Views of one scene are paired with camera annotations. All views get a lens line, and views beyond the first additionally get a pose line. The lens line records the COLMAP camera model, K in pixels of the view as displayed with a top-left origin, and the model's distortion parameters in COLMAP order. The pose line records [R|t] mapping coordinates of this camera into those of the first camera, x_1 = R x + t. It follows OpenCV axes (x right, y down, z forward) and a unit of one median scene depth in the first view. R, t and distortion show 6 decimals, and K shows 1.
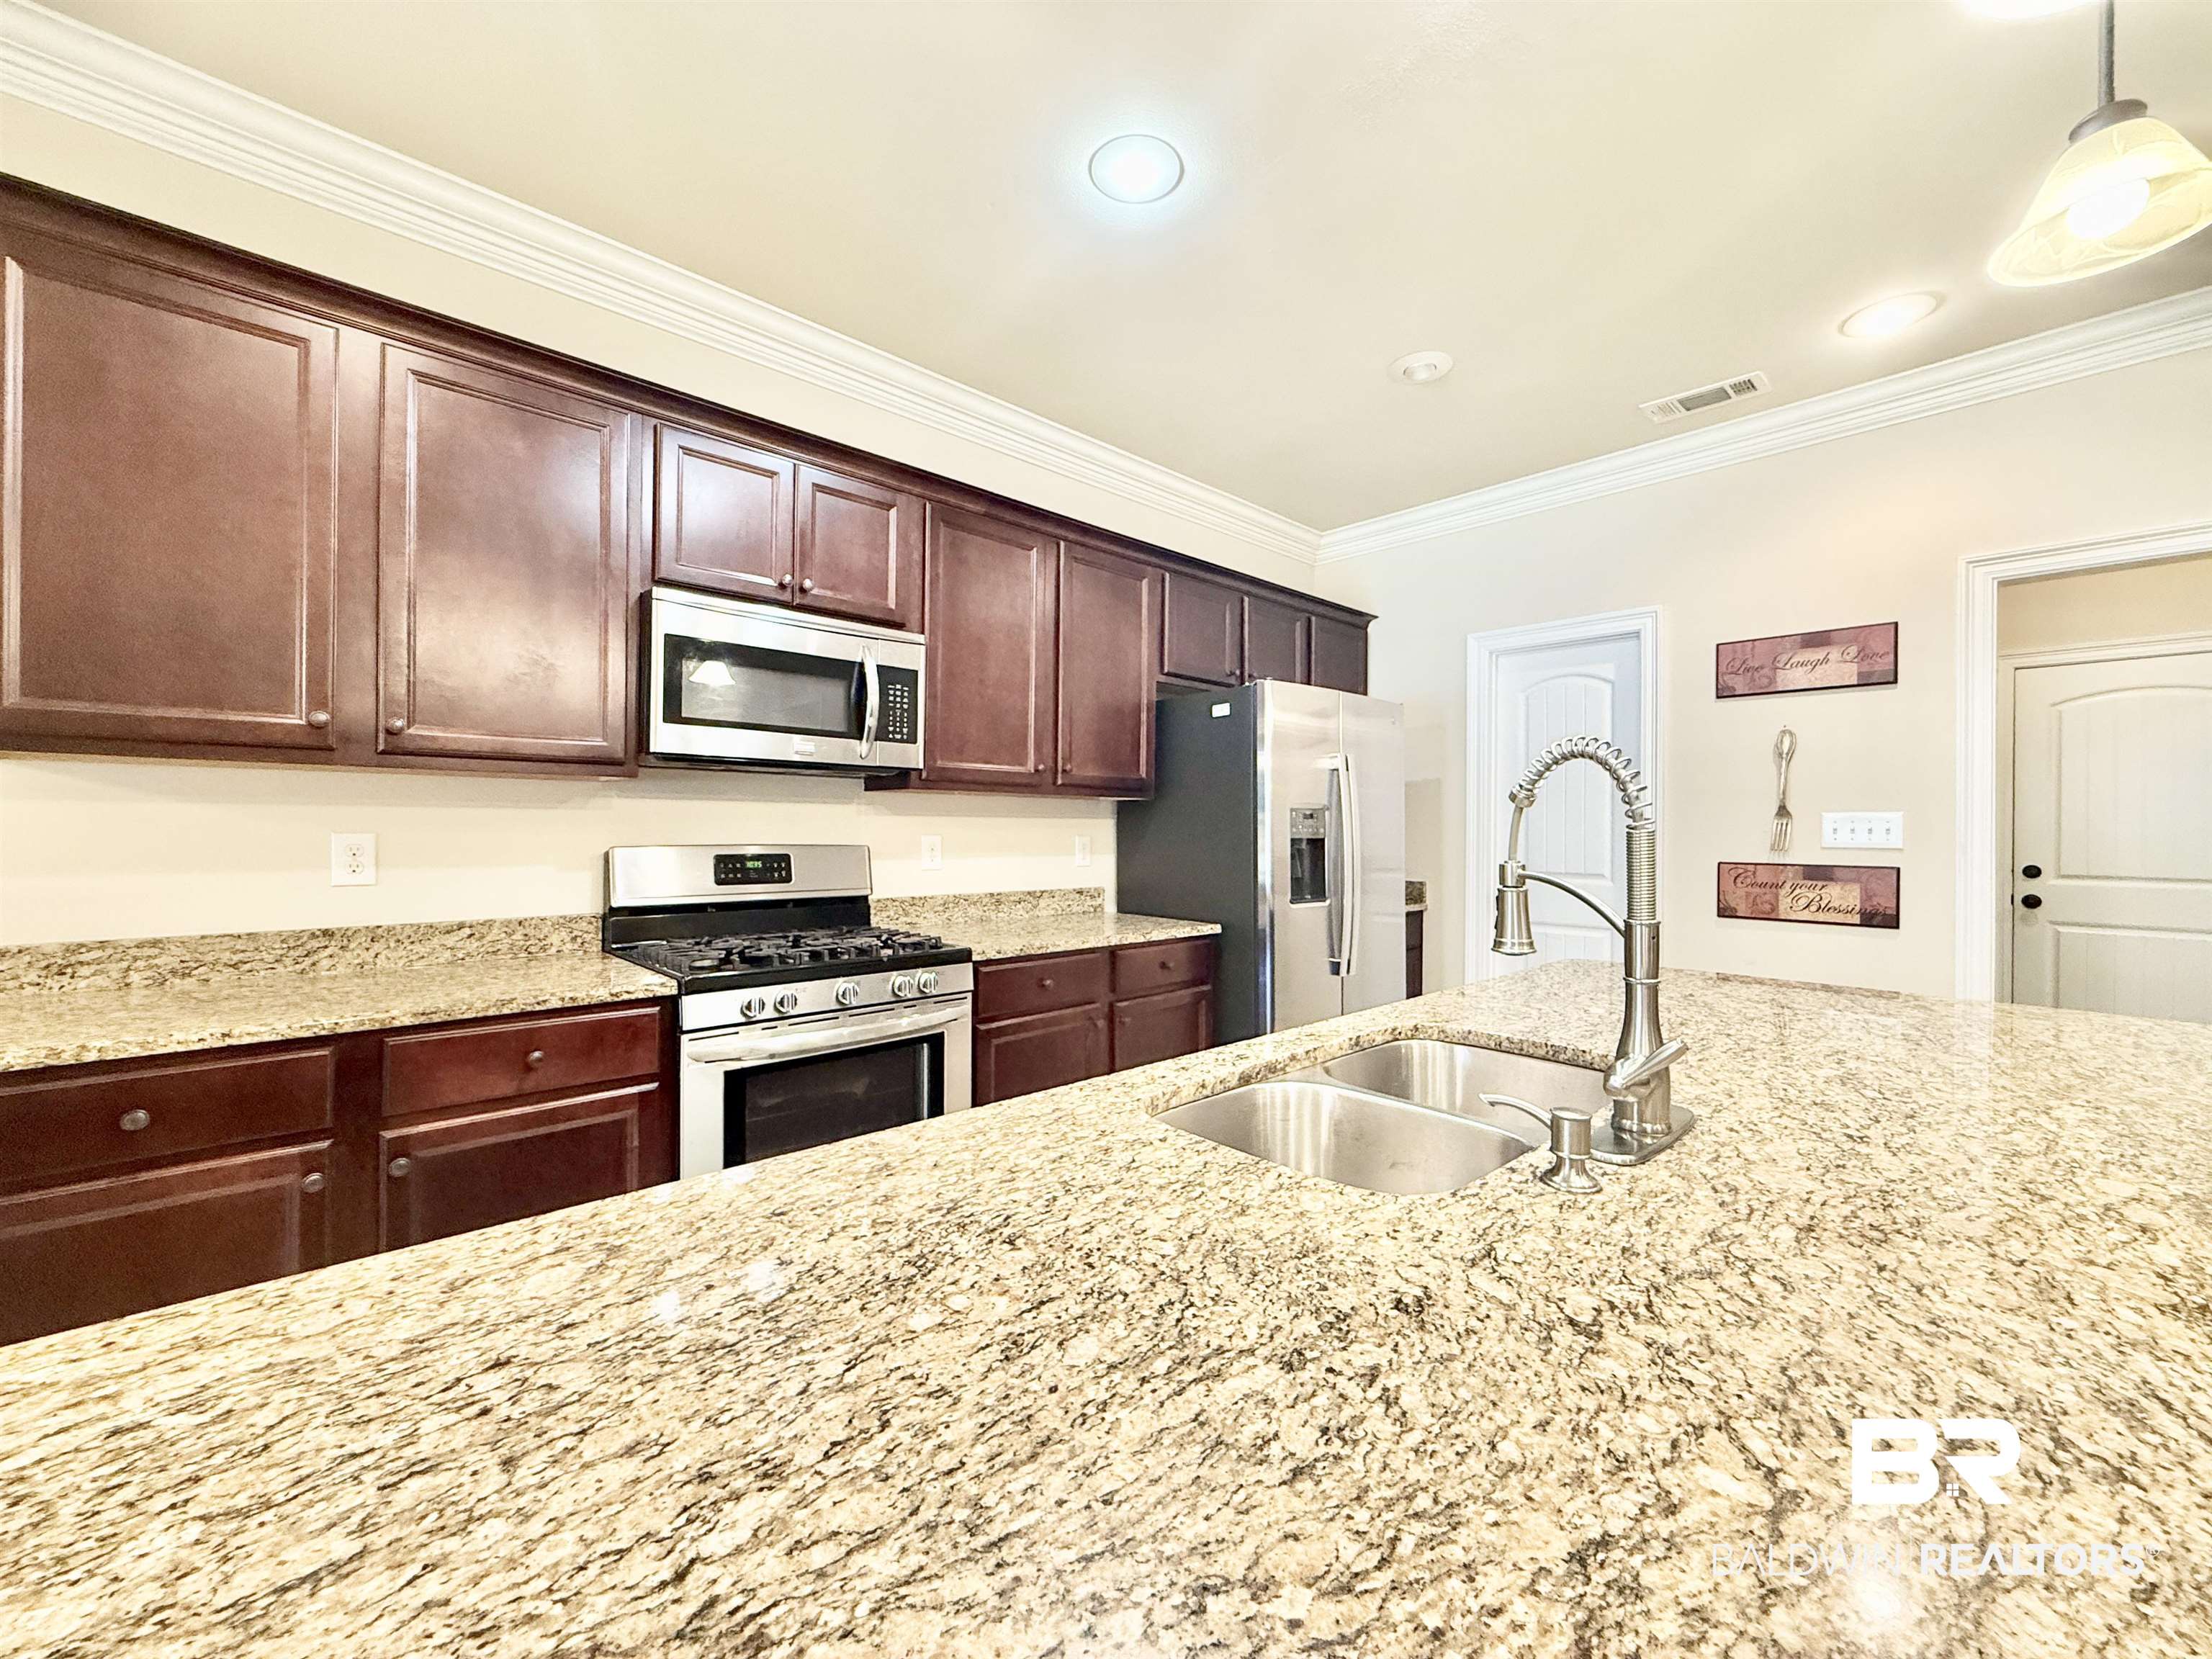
lens RADIAL K [[895.1, 0, 1121.8], [0, 895.1, 832.7], [0, 0, 1]] dist [0.000350, -0.000155]
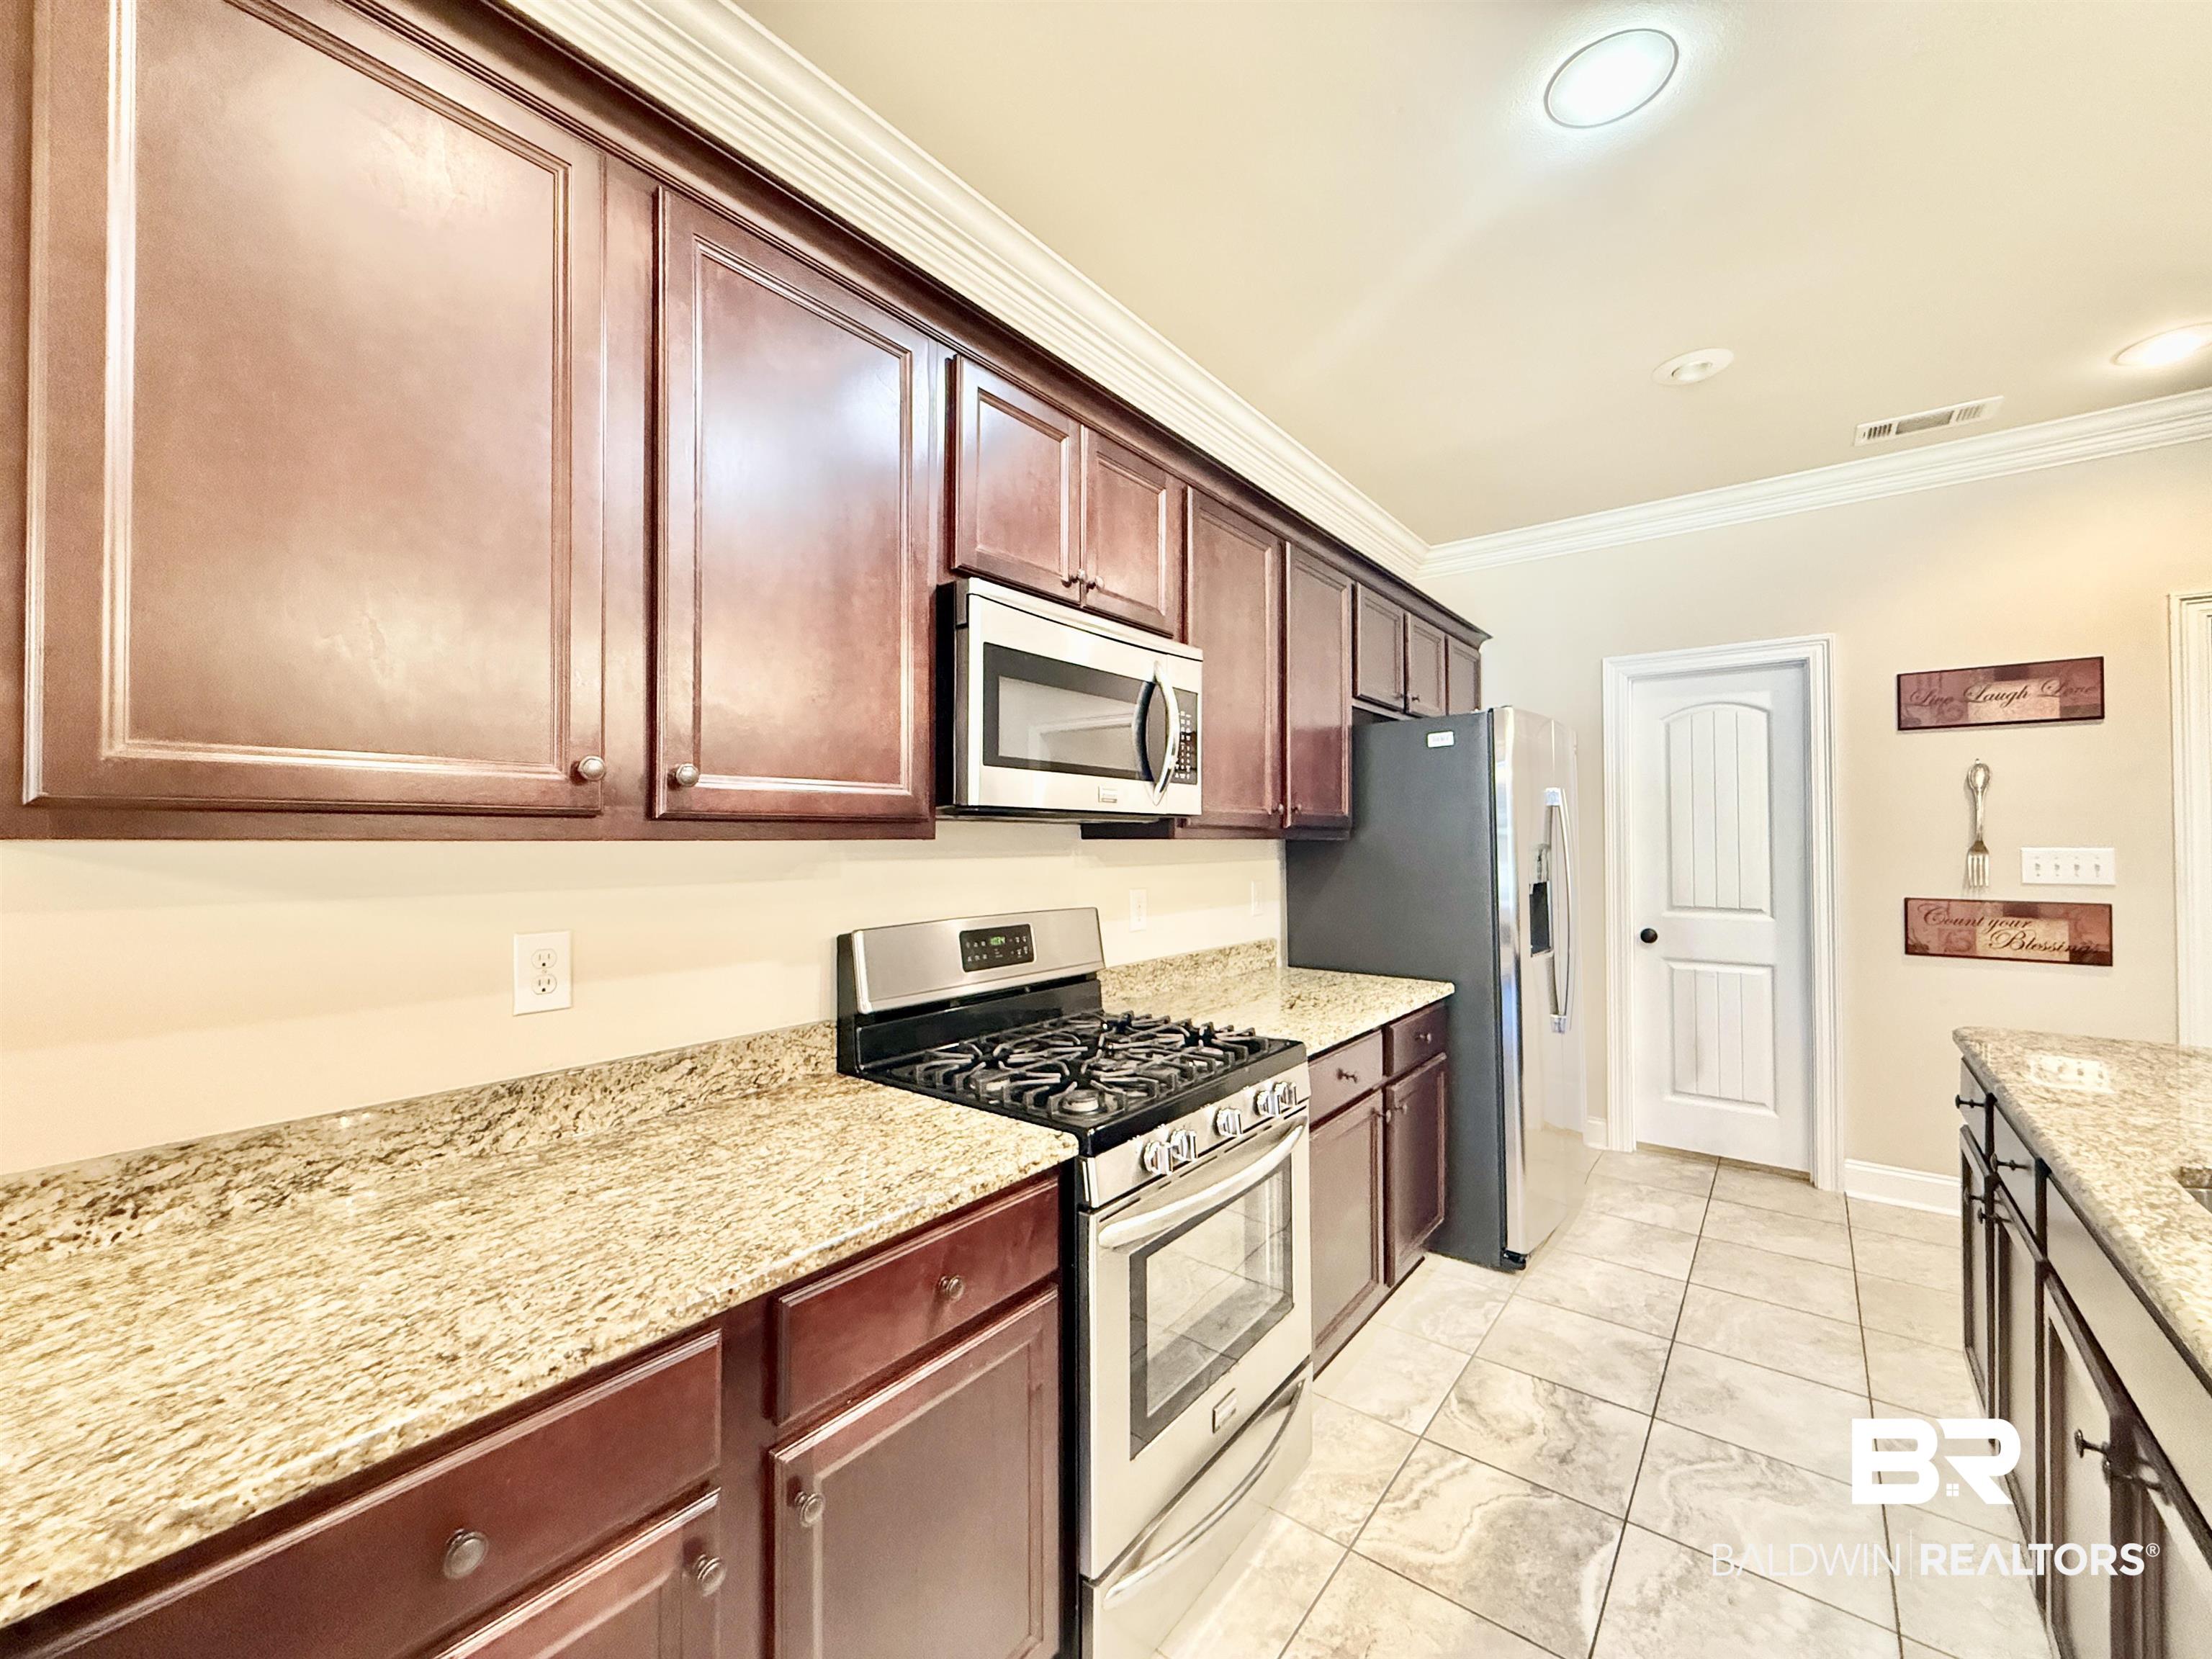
lens RADIAL K [[888.6, 0, 1107.5], [0, 888.6, 827.6], [0, 0, 1]] dist [-0.000585, 0.000263]
pose [[0.987990, -0.008588, 0.154276, -0.431028], [0.011025, 0.999828, -0.014946, -0.049246], [-0.154121, 0.016467, 0.987915, 0.225316]]
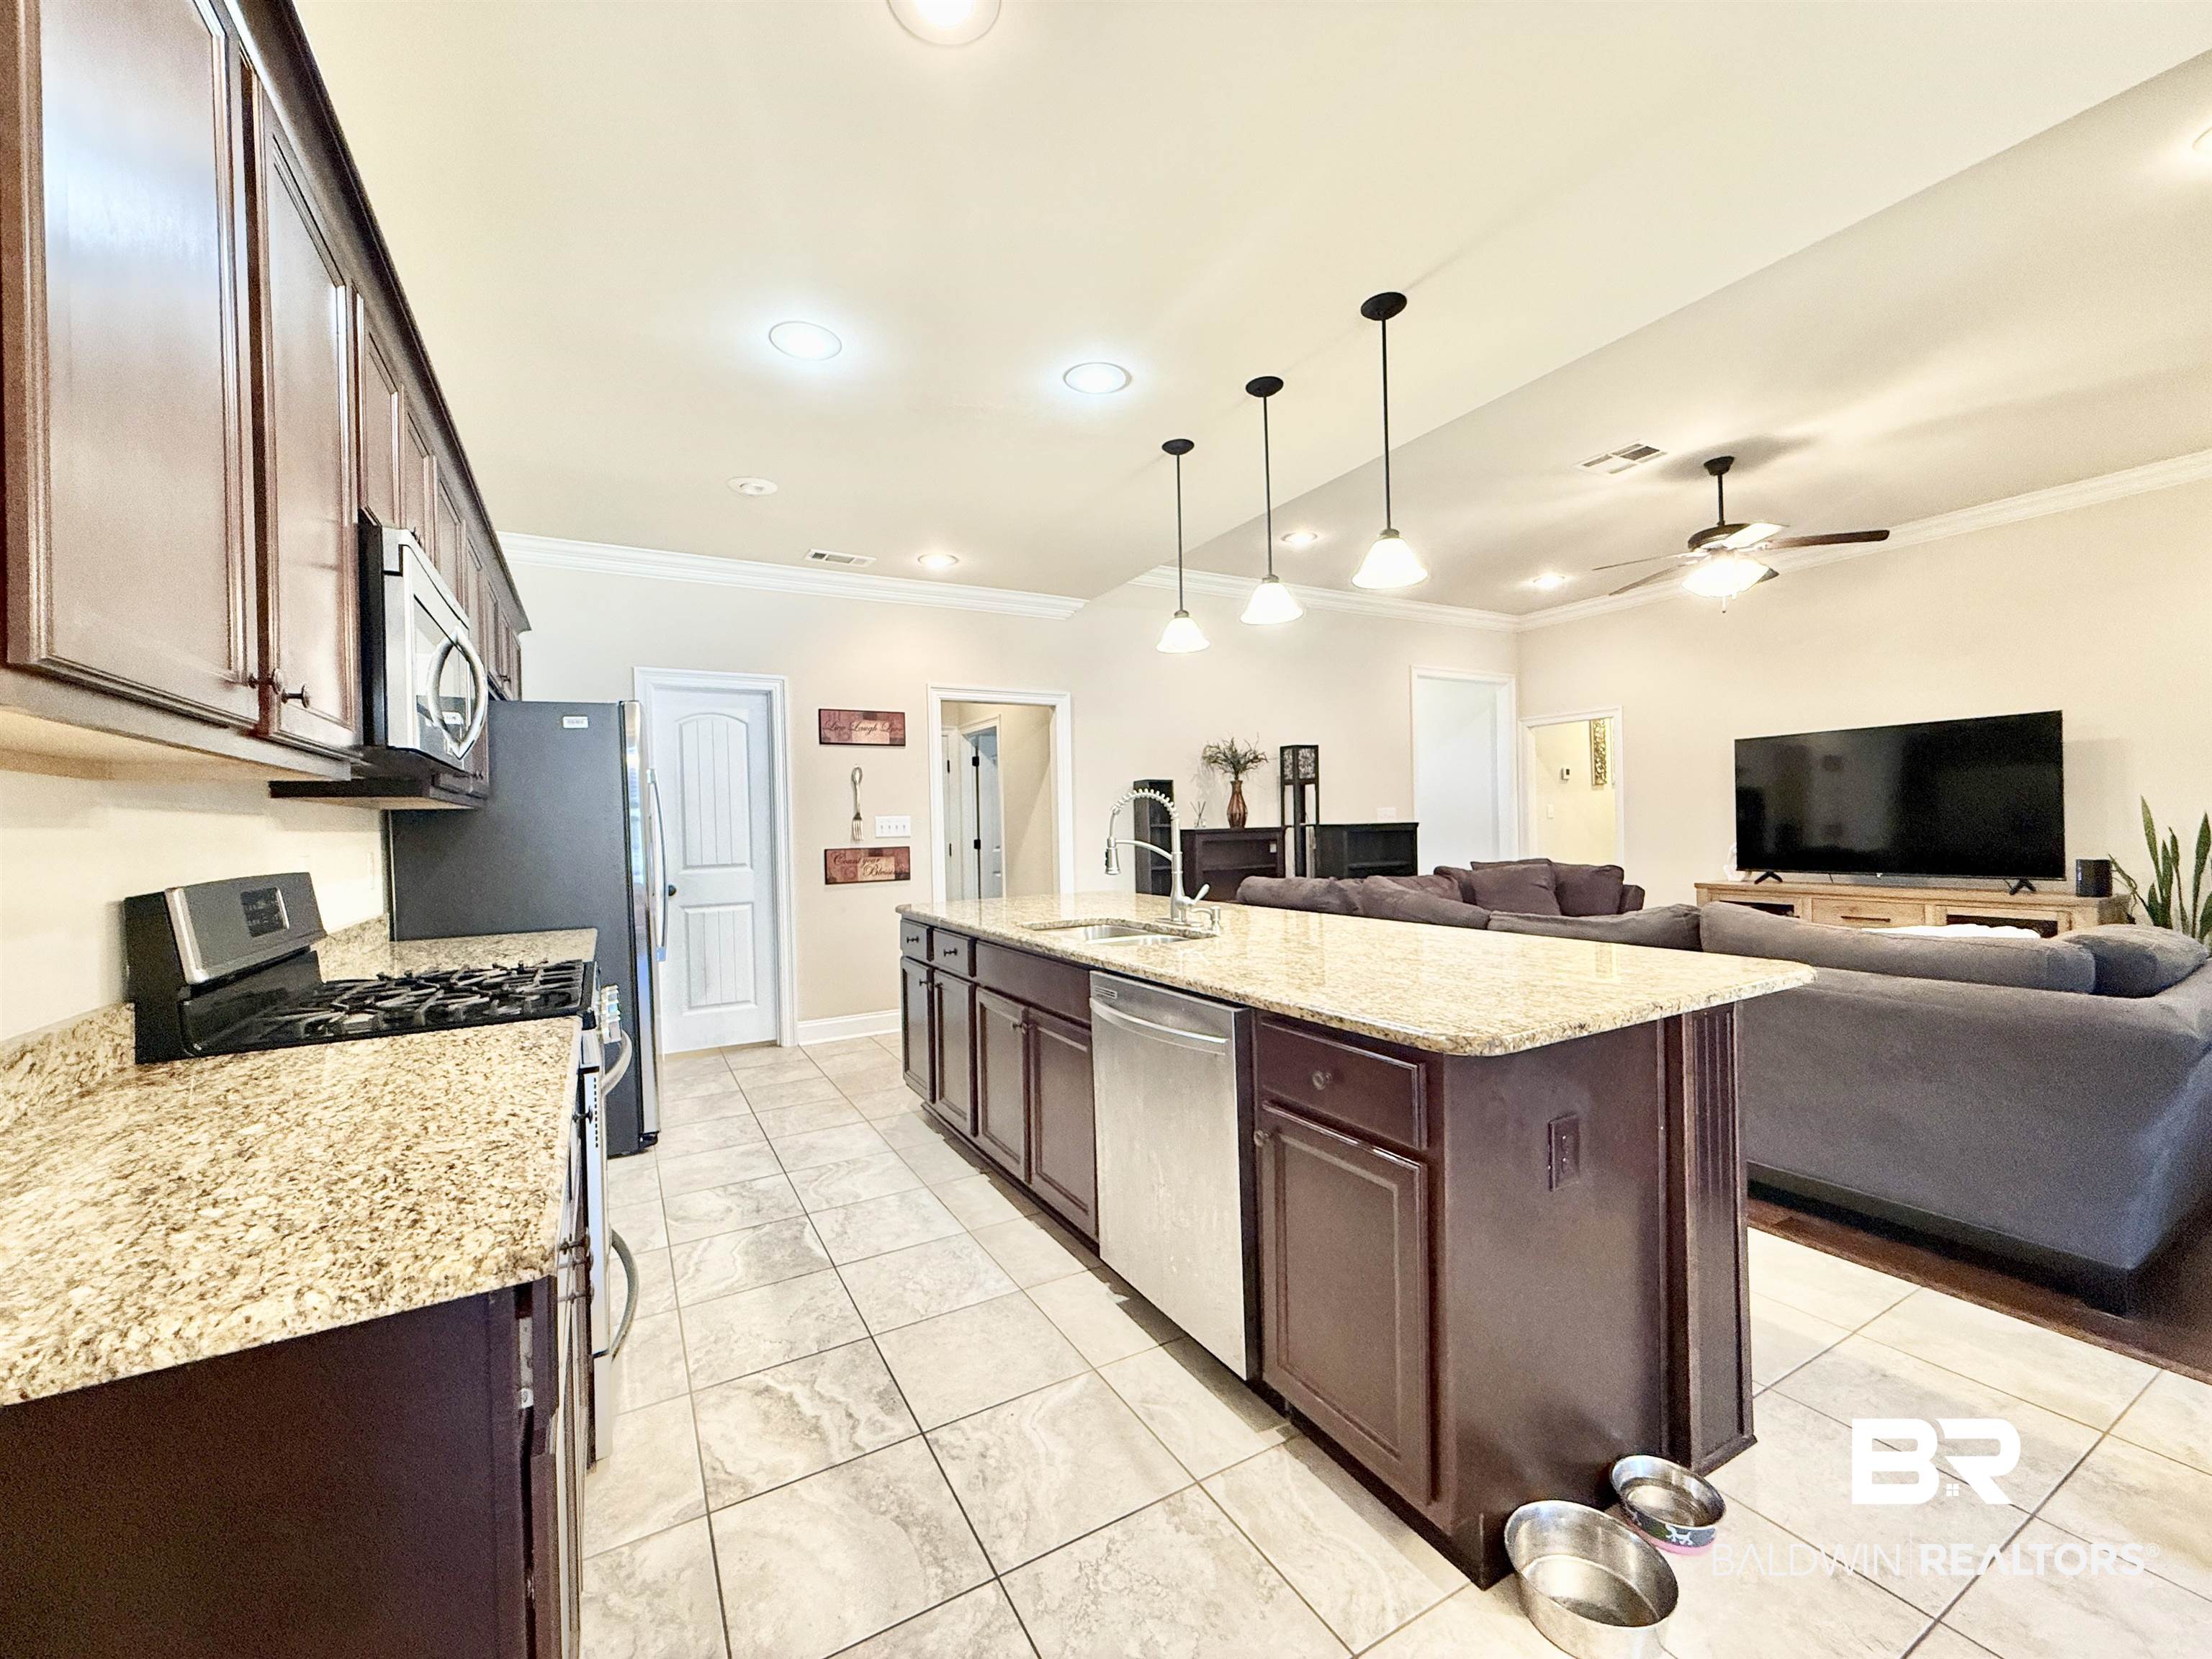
lens RADIAL K [[889.2, 0, 1107.5], [0, 889.2, 828.4], [0, 0, 1]] dist [-0.000669, 0.000161]
pose [[0.230995, -0.019945, 0.972751, -0.916093], [0.028457, 0.999501, 0.013736, -0.014042], [-0.972539, 0.024509, 0.231447, 0.207809]]
